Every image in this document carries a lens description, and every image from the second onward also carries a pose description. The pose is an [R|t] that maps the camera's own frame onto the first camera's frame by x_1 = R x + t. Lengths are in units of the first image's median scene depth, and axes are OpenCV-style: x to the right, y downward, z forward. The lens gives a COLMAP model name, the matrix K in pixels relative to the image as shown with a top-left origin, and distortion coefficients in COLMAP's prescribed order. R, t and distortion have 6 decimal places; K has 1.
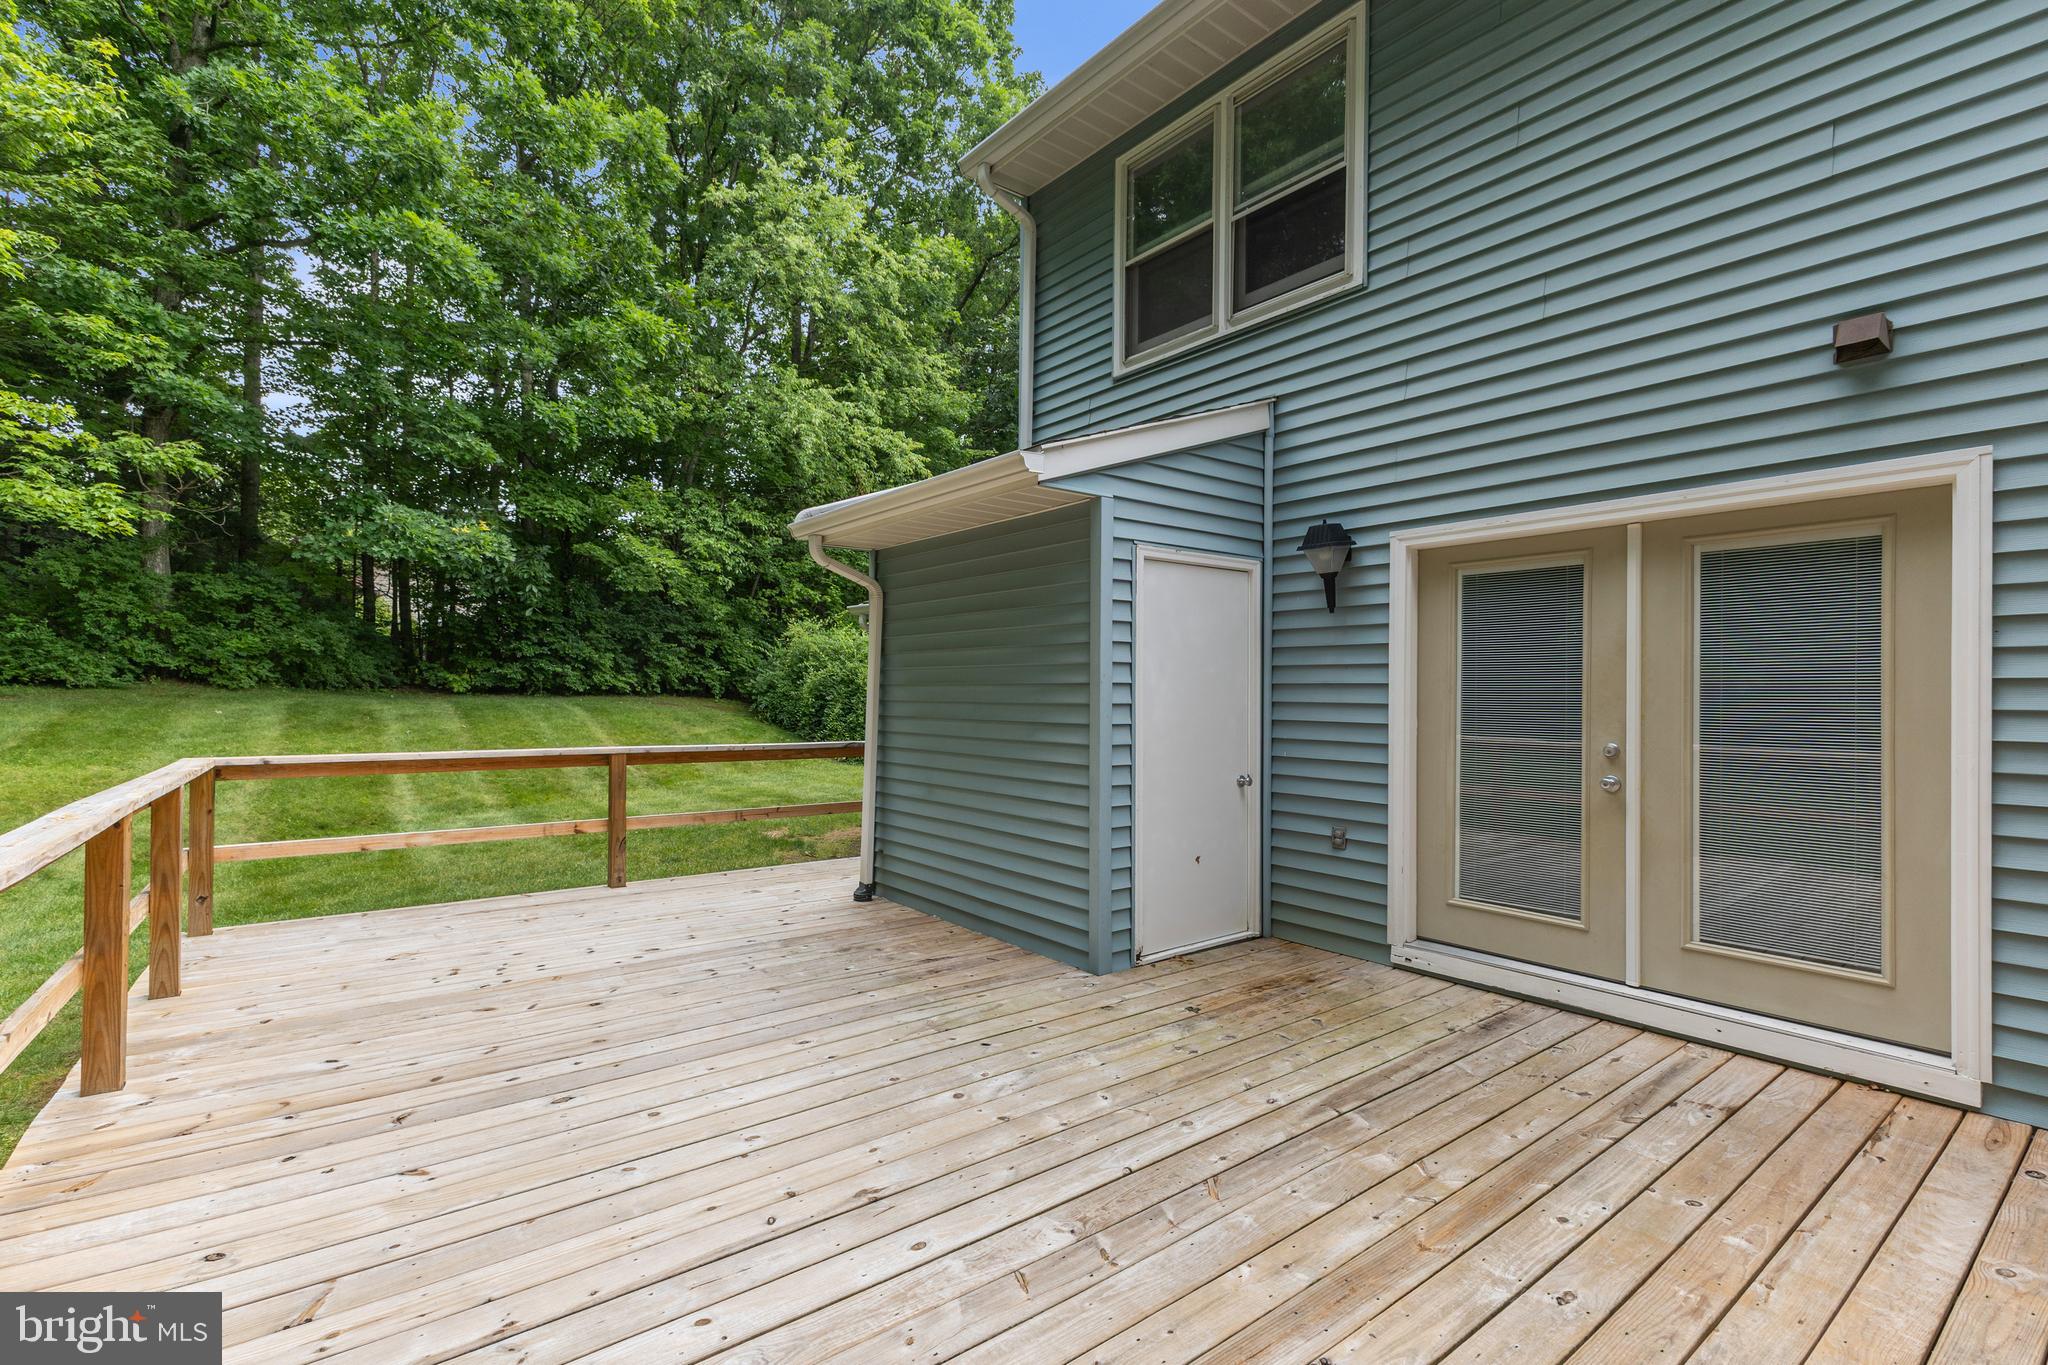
lens RADIAL K [[885.0, 0, 1008.8], [0, 885.0, 682.2], [0, 0, 1]] dist [0.001492, -0.000105]
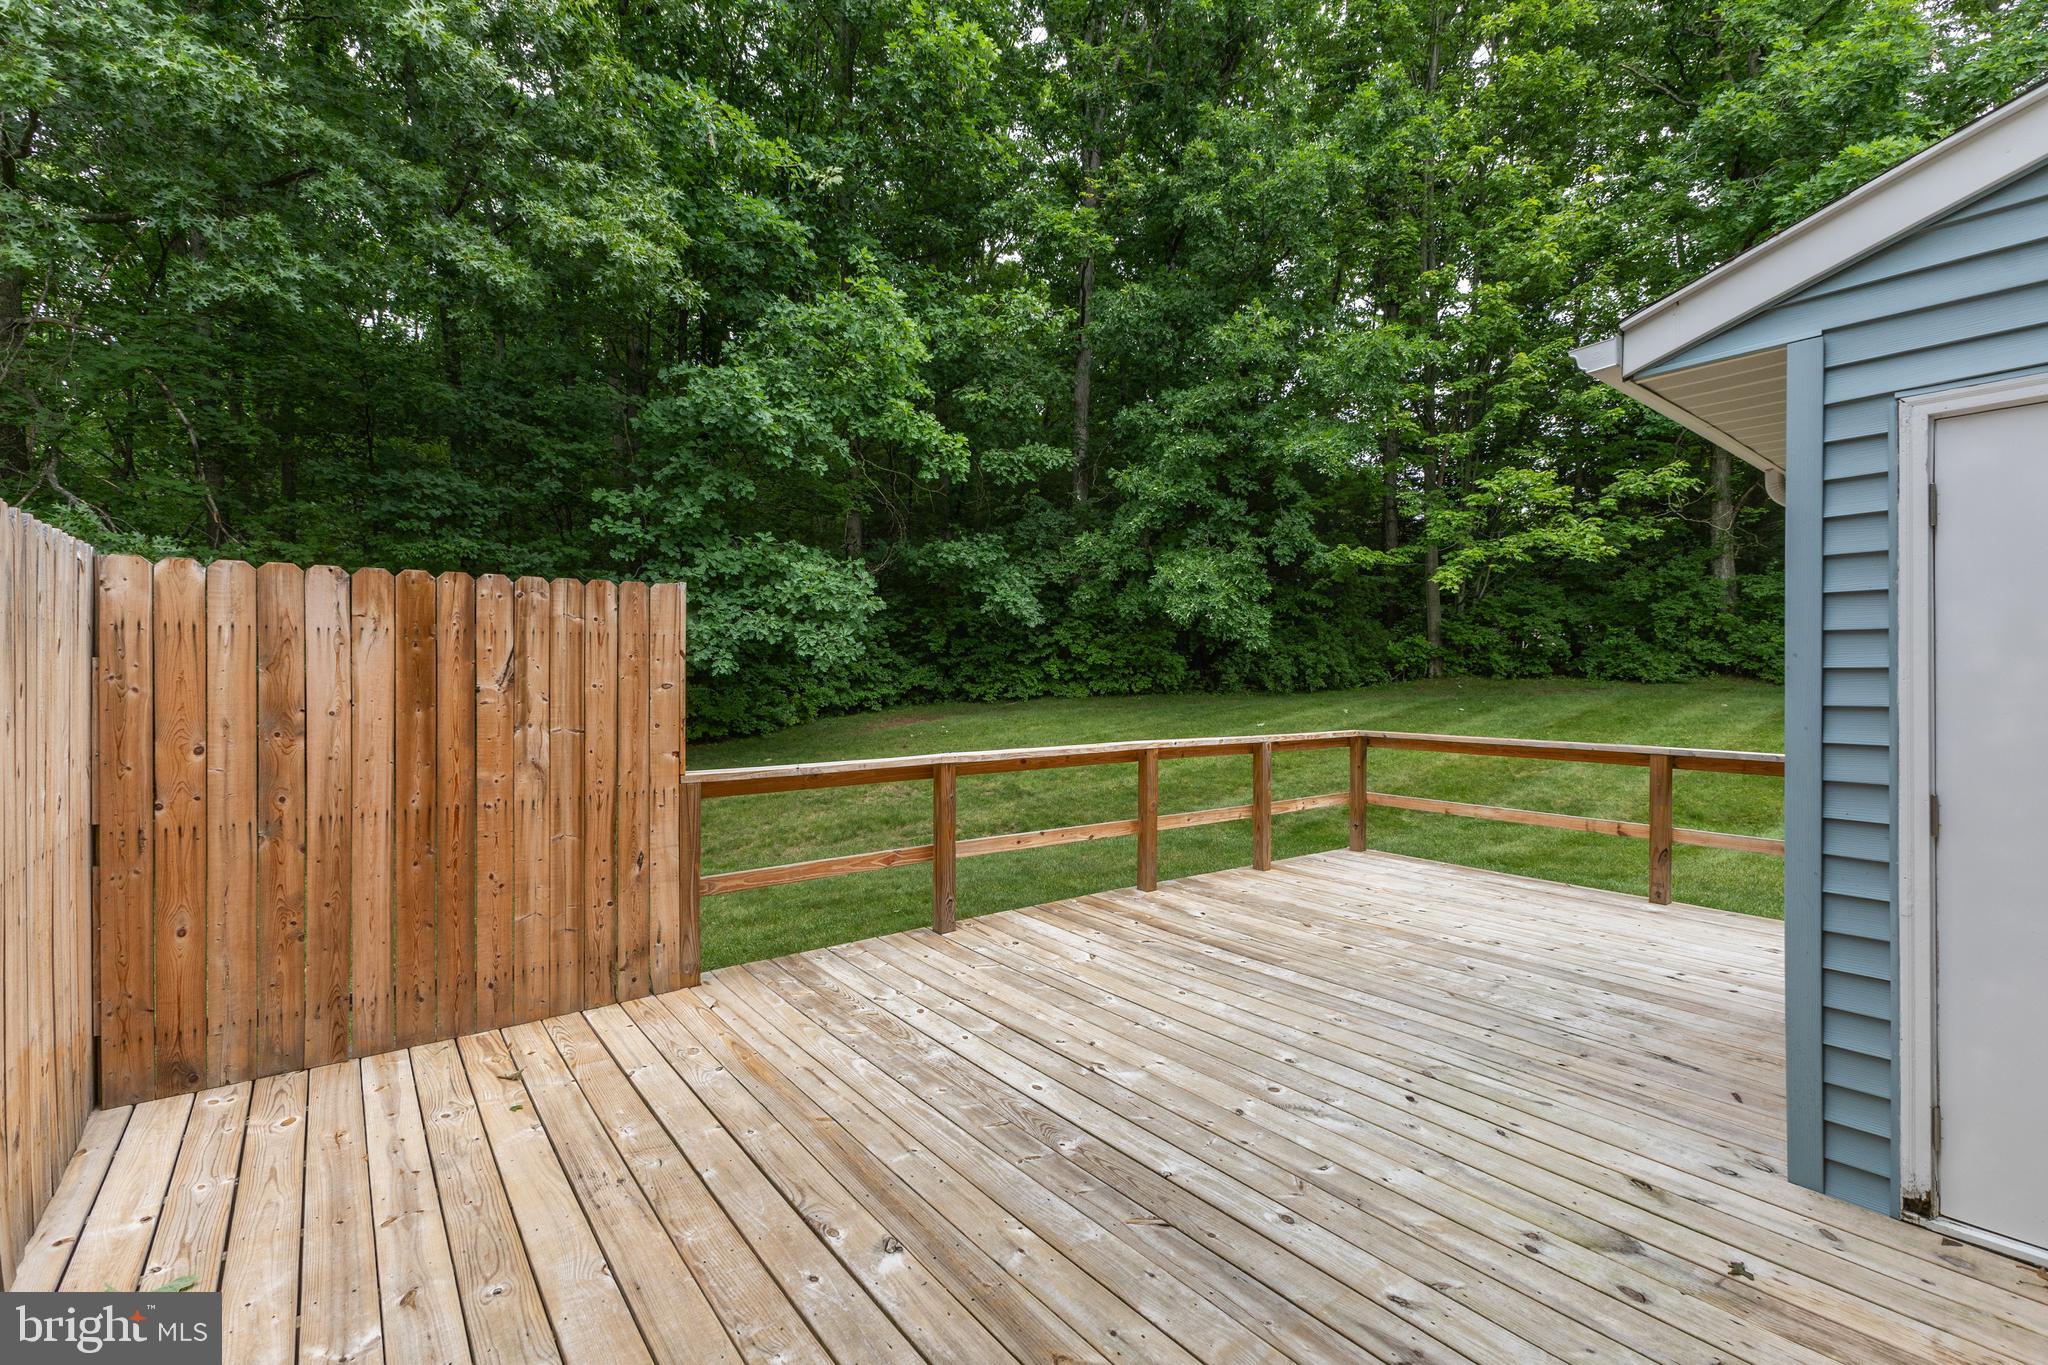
lens RADIAL K [[885.0, 0, 1008.8], [0, 885.0, 682.2], [0, 0, 1]] dist [0.001492, -0.000105]
pose [[0.029458, -0.001493, -0.999565, 0.660812], [0.006897, 0.999975, -0.001290, 0.005456], [0.999542, -0.006856, 0.029467, 0.478863]]
